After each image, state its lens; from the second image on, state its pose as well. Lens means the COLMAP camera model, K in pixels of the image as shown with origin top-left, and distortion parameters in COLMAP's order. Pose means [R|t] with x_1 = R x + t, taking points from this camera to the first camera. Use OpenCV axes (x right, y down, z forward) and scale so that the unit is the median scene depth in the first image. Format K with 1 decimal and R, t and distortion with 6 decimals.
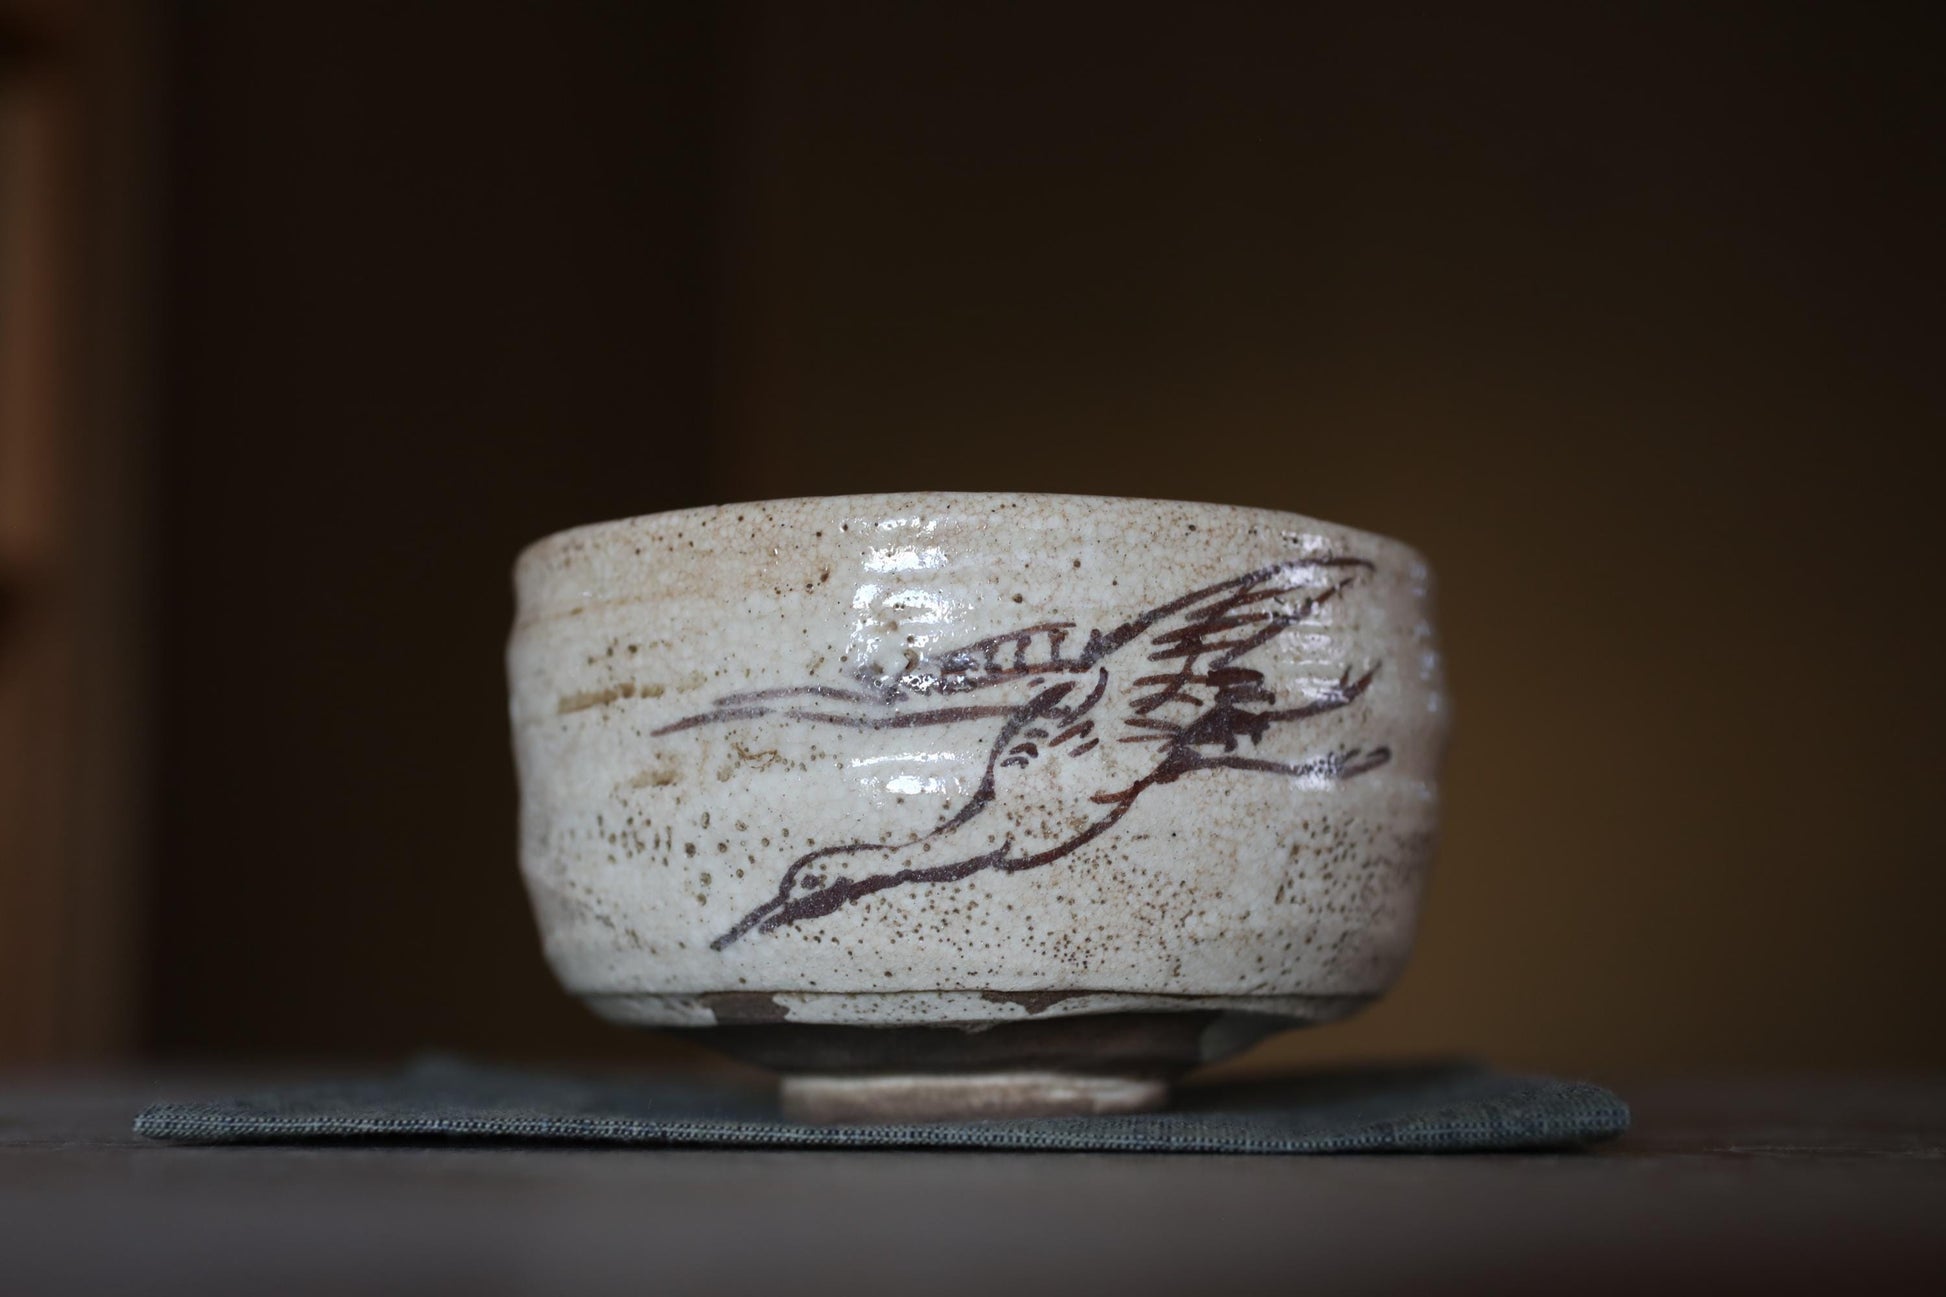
lens RADIAL K [[3224.8, 0, 973.0], [0, 3224.8, 648.5], [0, 0, 1]] dist [-0.014899, 0.042966]
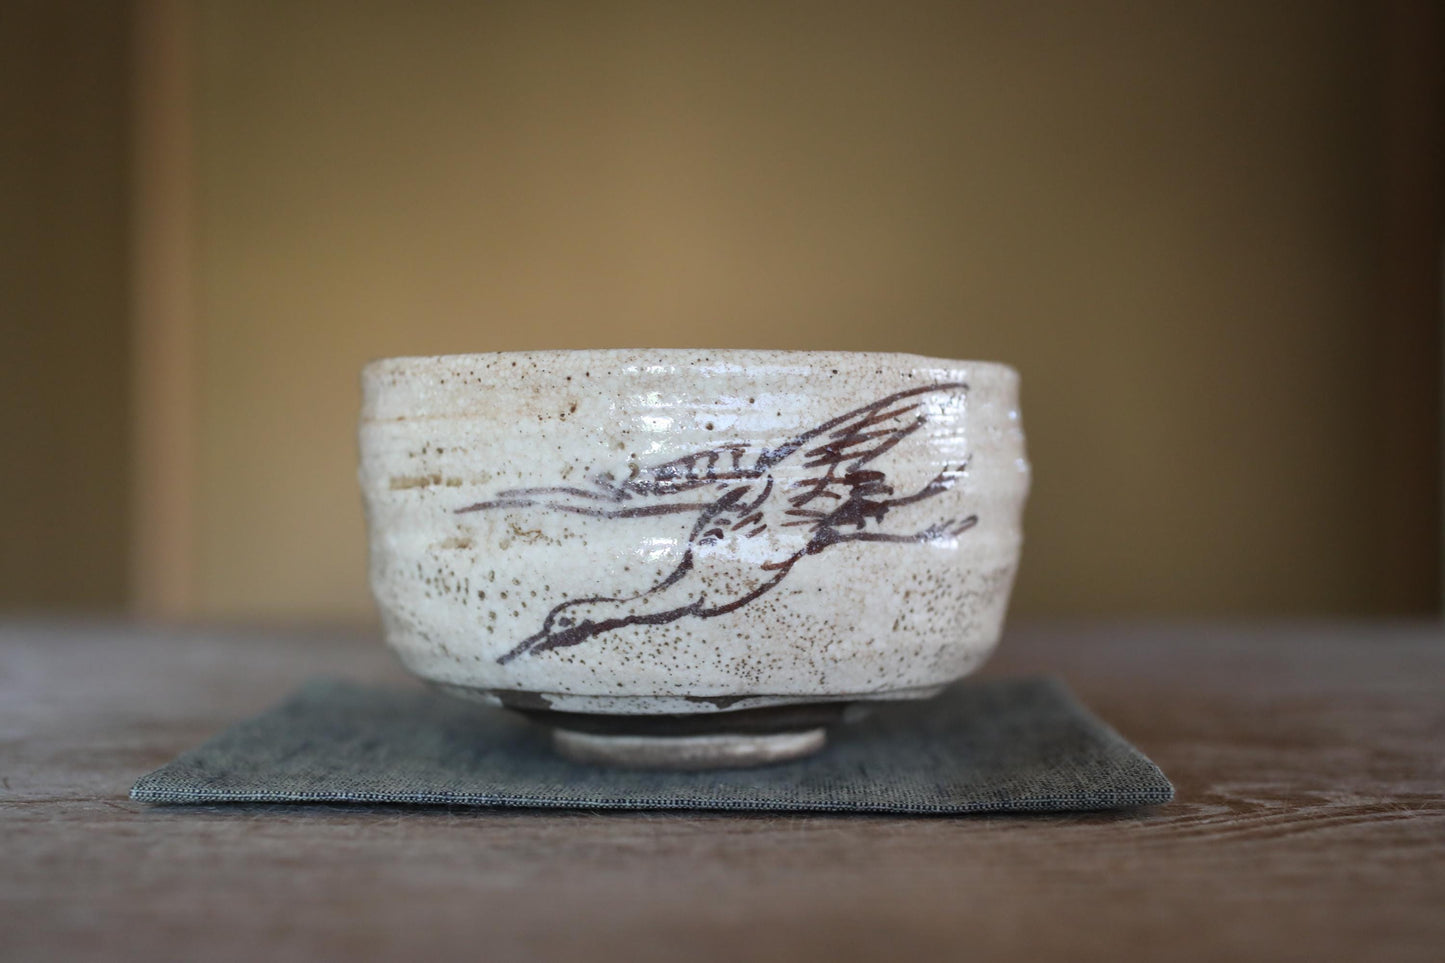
lens RADIAL K [[2394.6, 0, 722.5], [0, 2394.6, 481.5], [0, 0, 1]] dist [-0.014899, 0.042966]
pose [[0.999903, 0.002371, -0.013696, 0.033446], [-0.000518, 0.991016, 0.133746, -0.129790], [0.013890, -0.133726, 0.990921, -0.041058]]
